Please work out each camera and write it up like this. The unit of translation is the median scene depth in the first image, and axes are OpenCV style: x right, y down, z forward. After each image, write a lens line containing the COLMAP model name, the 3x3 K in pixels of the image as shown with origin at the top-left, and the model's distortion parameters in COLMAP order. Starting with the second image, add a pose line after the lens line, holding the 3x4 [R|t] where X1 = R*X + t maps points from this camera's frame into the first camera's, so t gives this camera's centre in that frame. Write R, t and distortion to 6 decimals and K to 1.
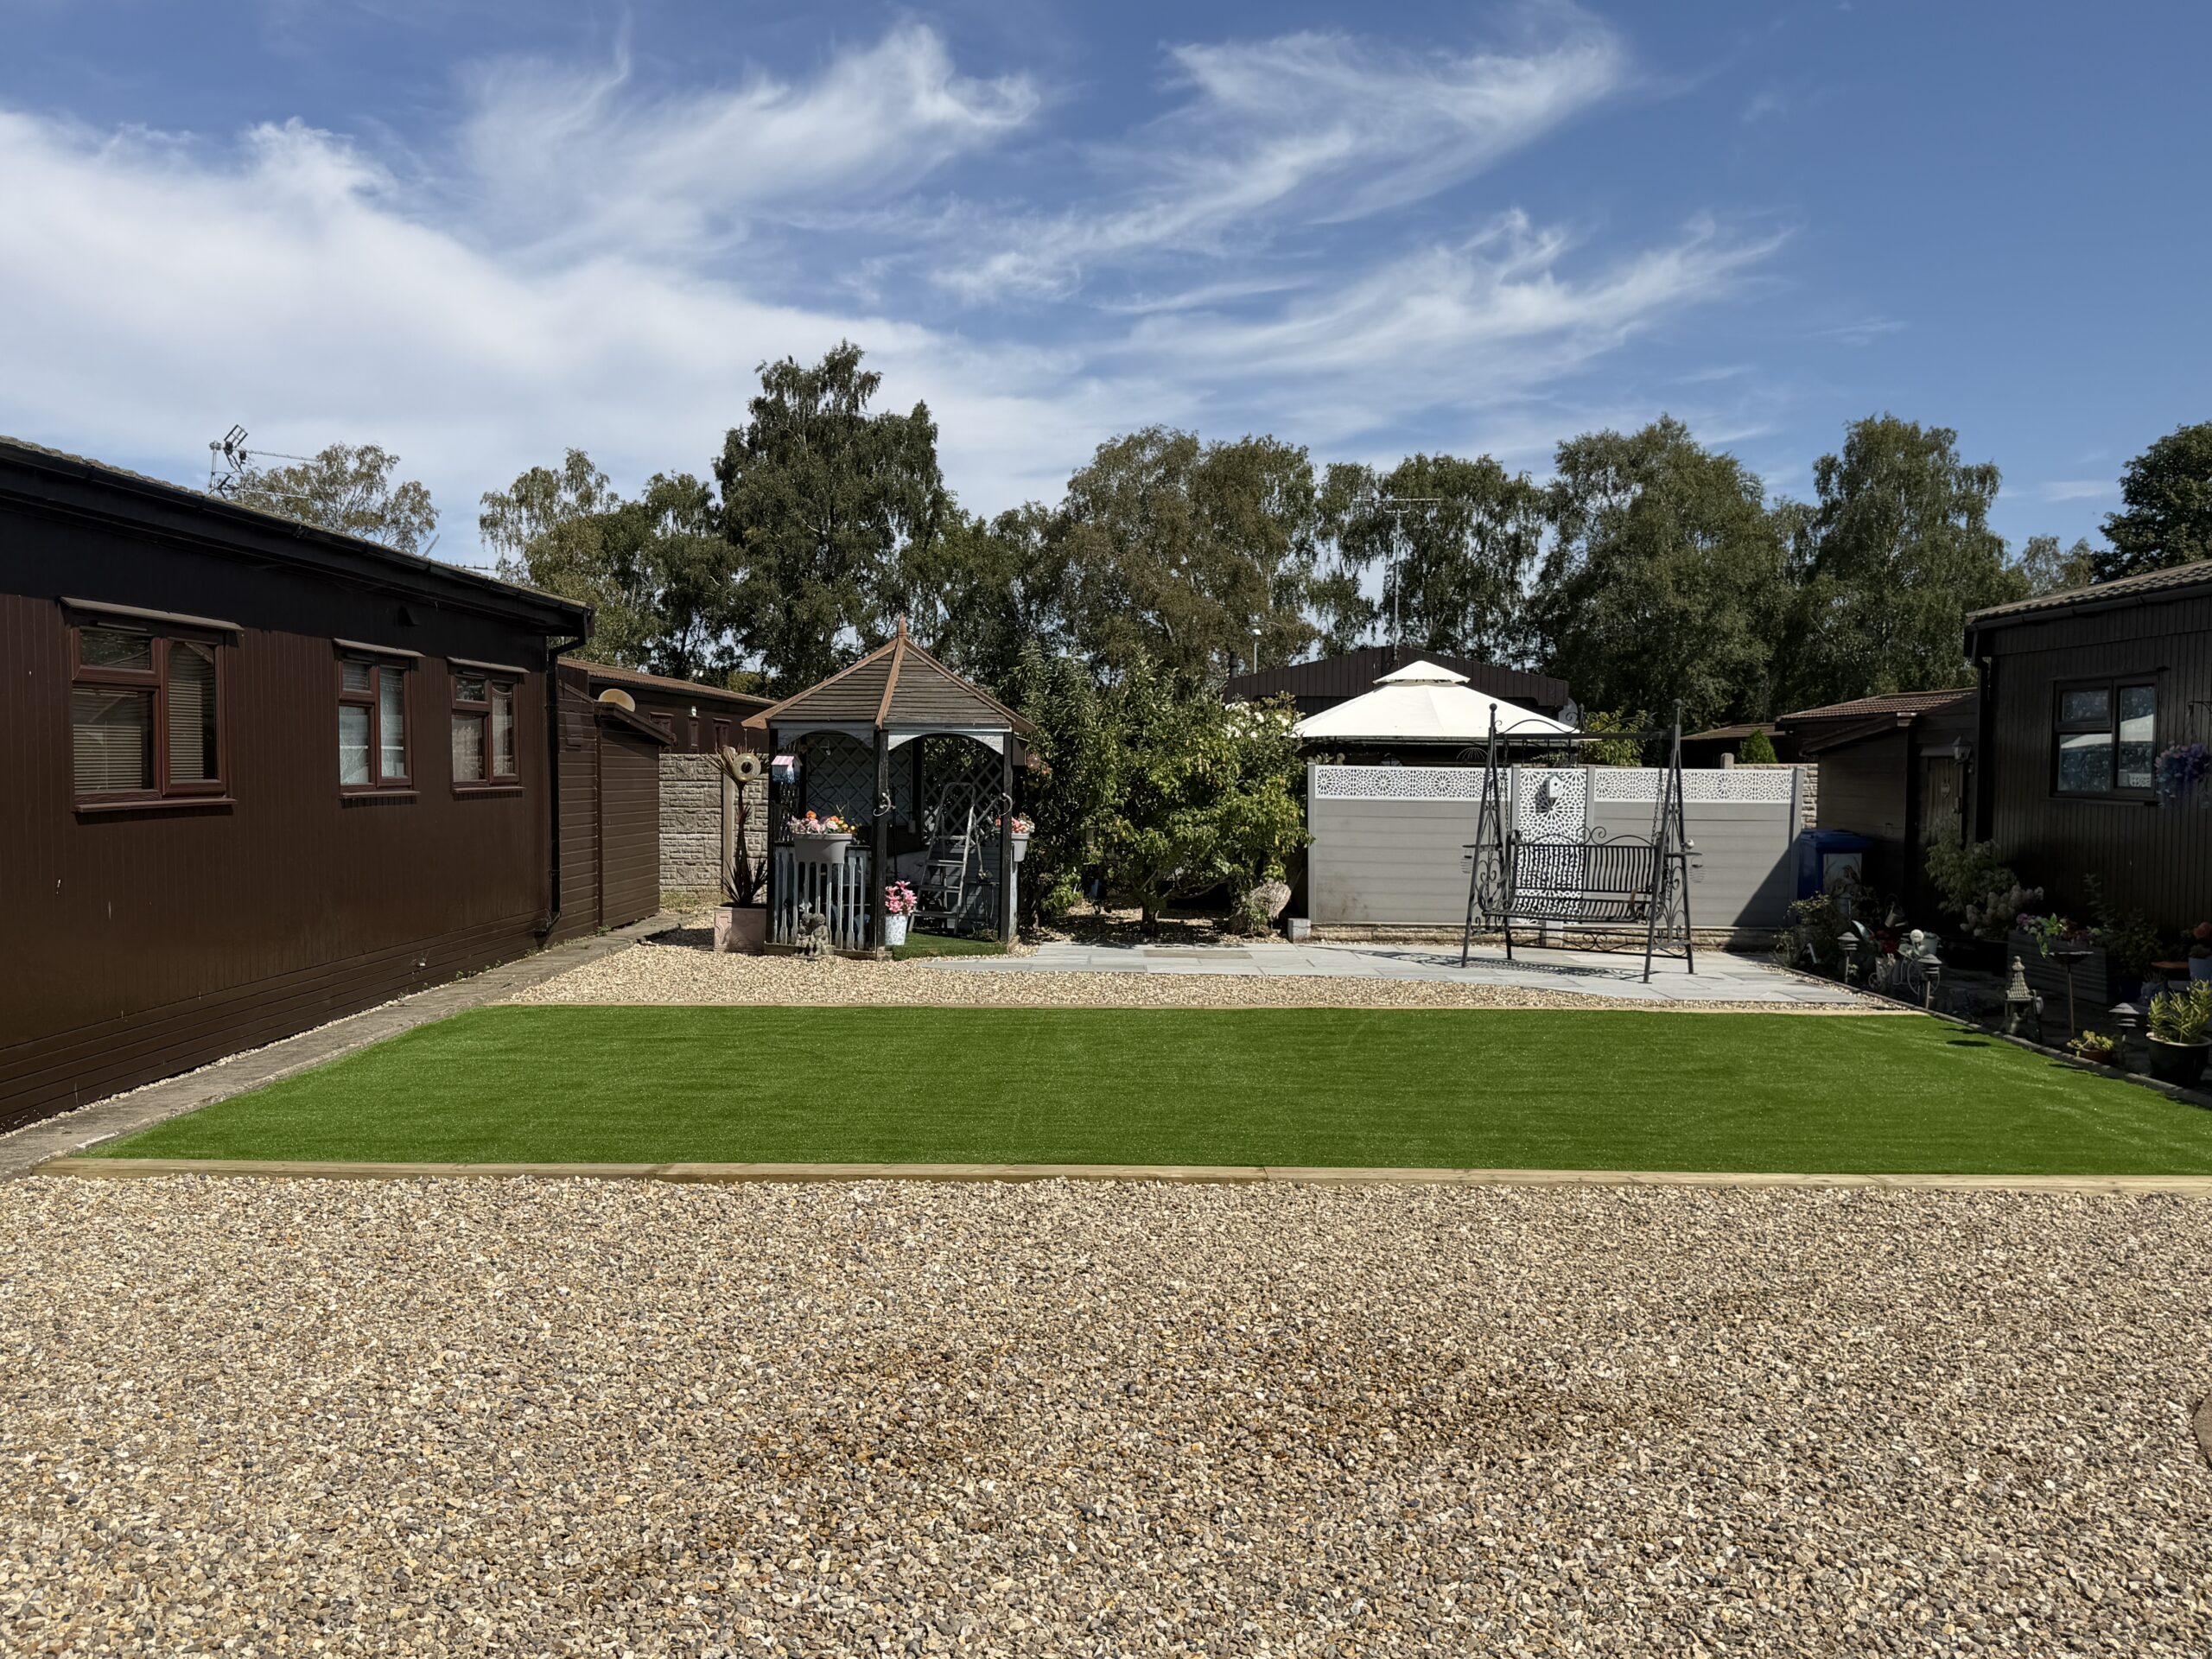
lens RADIAL K [[1846.3, 0, 1110.4], [0, 1846.3, 793.1], [0, 0, 1]] dist [0.166627, -0.363172]
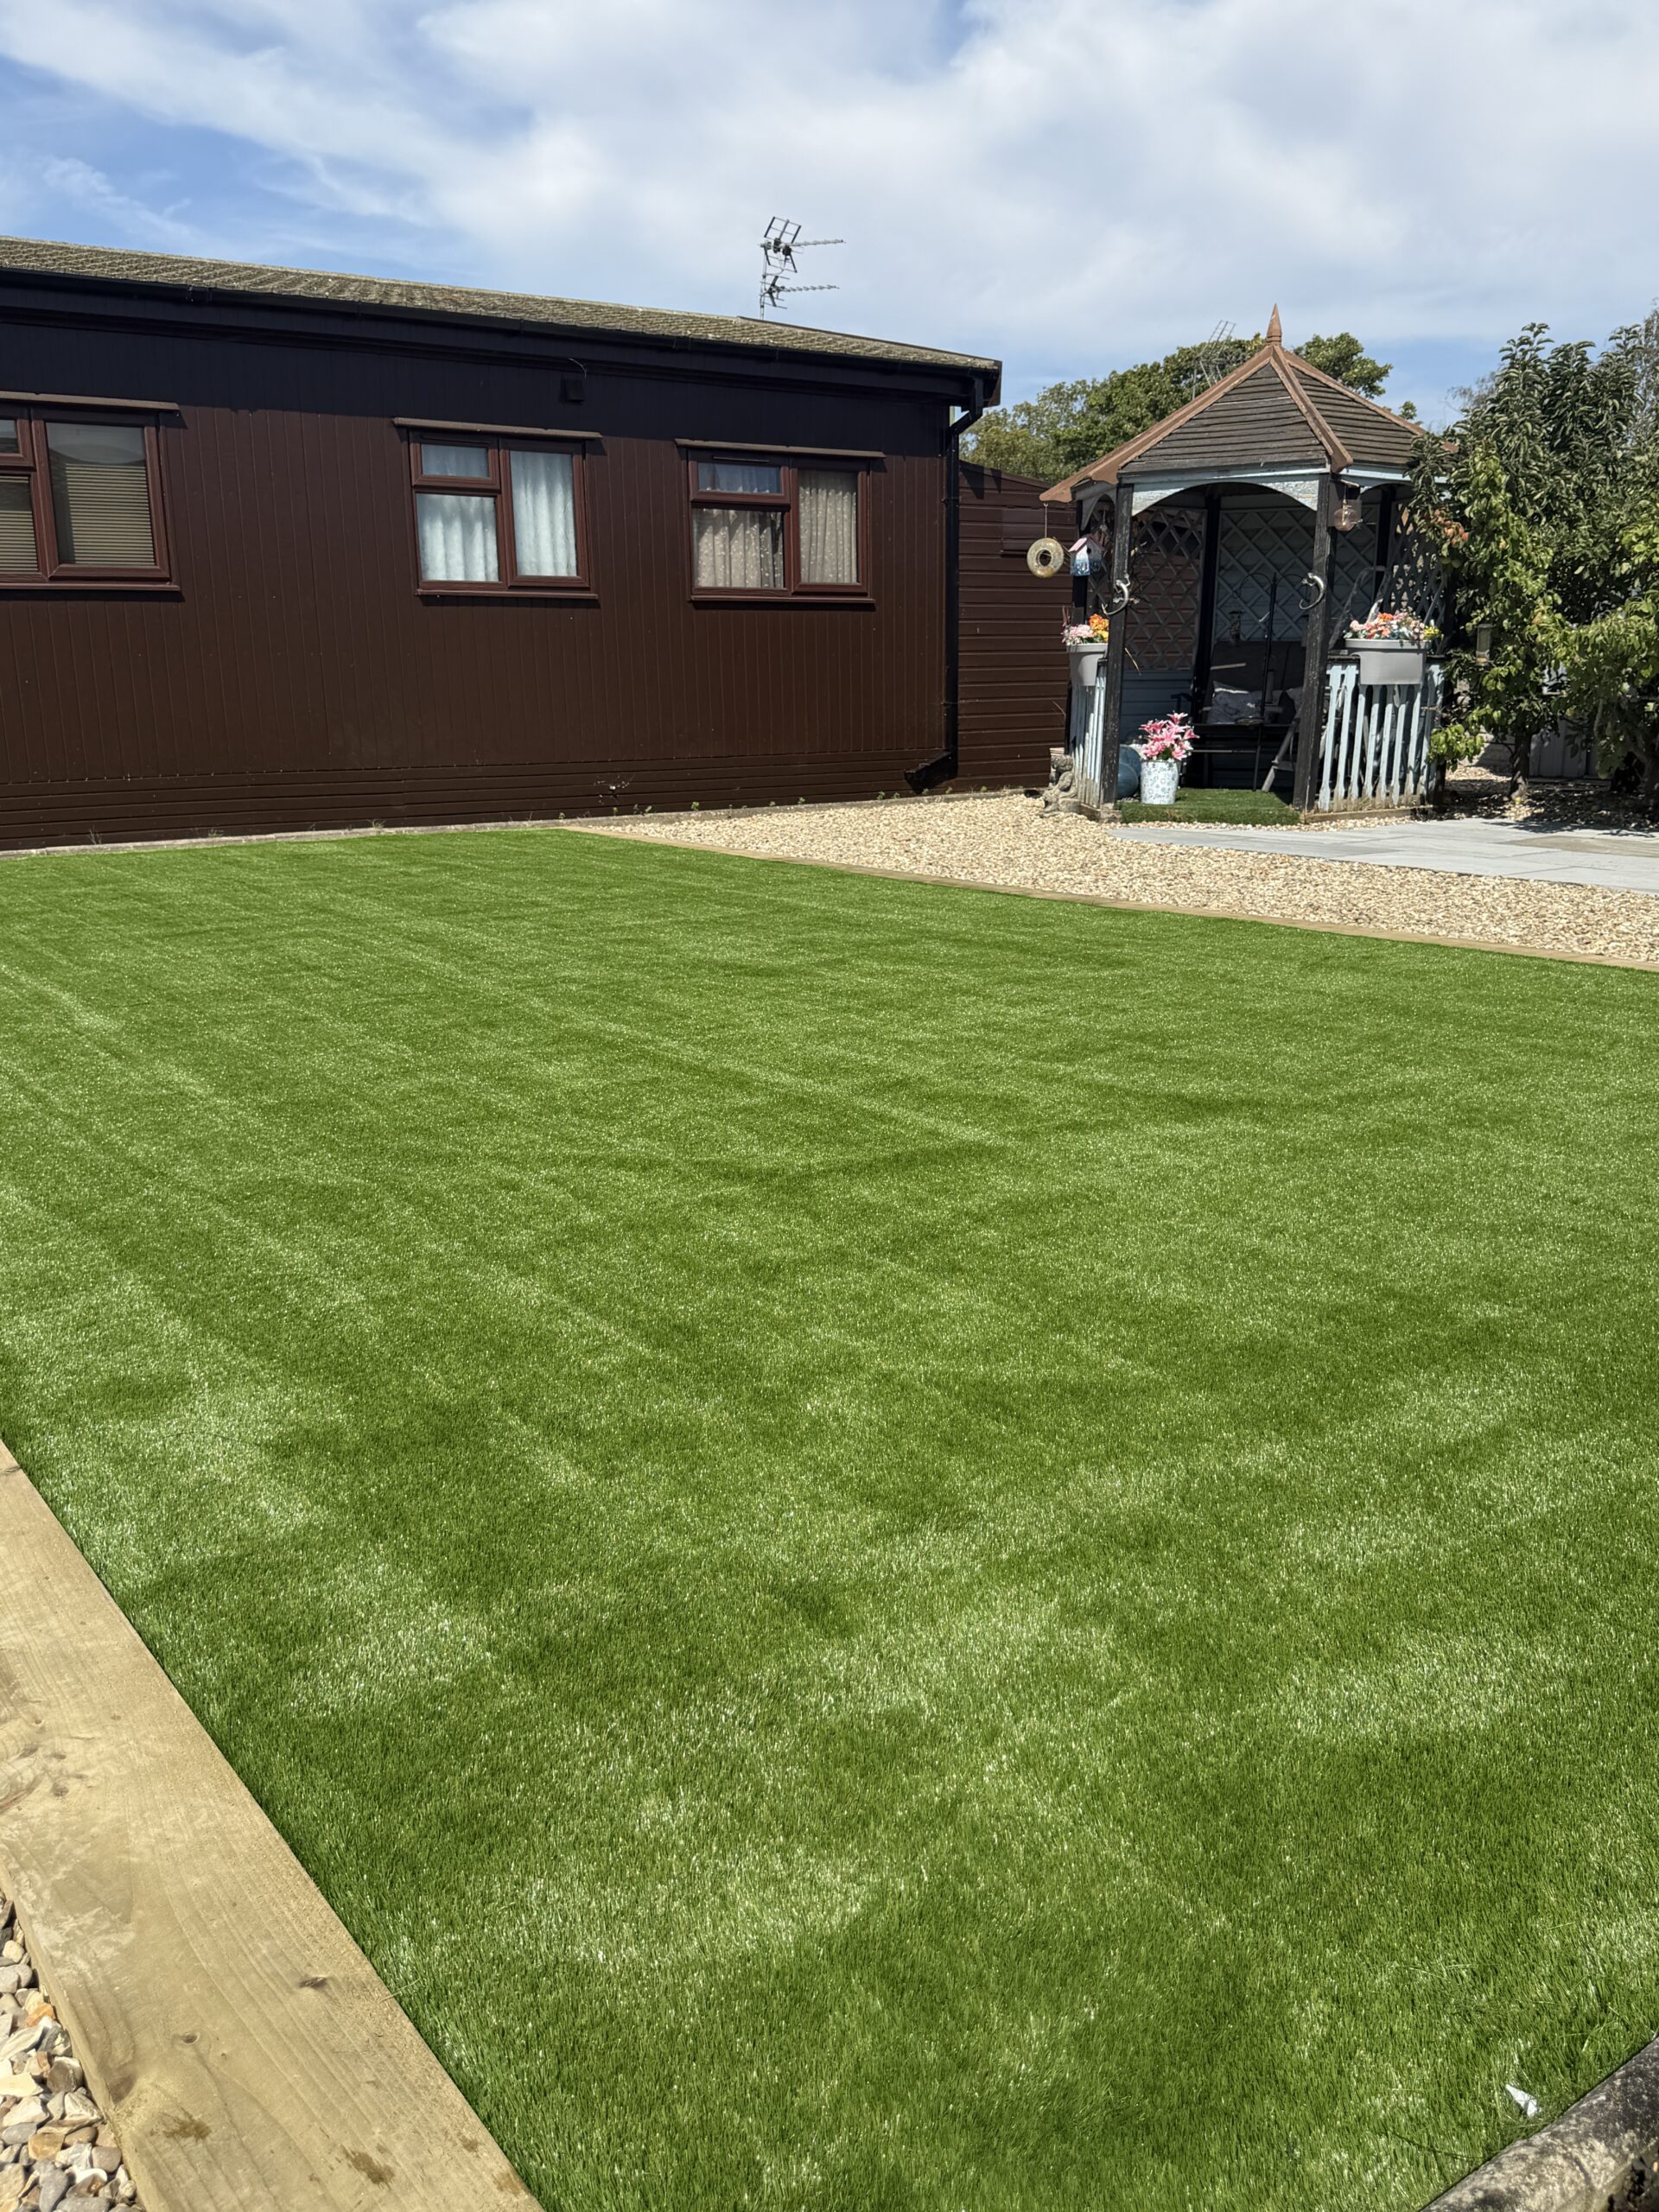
lens RADIAL K [[1828.1, 0, 829.5], [0, 1828.1, 1106.0], [0, 0, 1]] dist [0.192365, -0.459154]
pose [[0.576280, 0.176738, -0.797913, 0.373642], [-0.000006, 0.976337, 0.216254, 0.038587], [0.817252, -0.124618, 0.562645, 0.444770]]
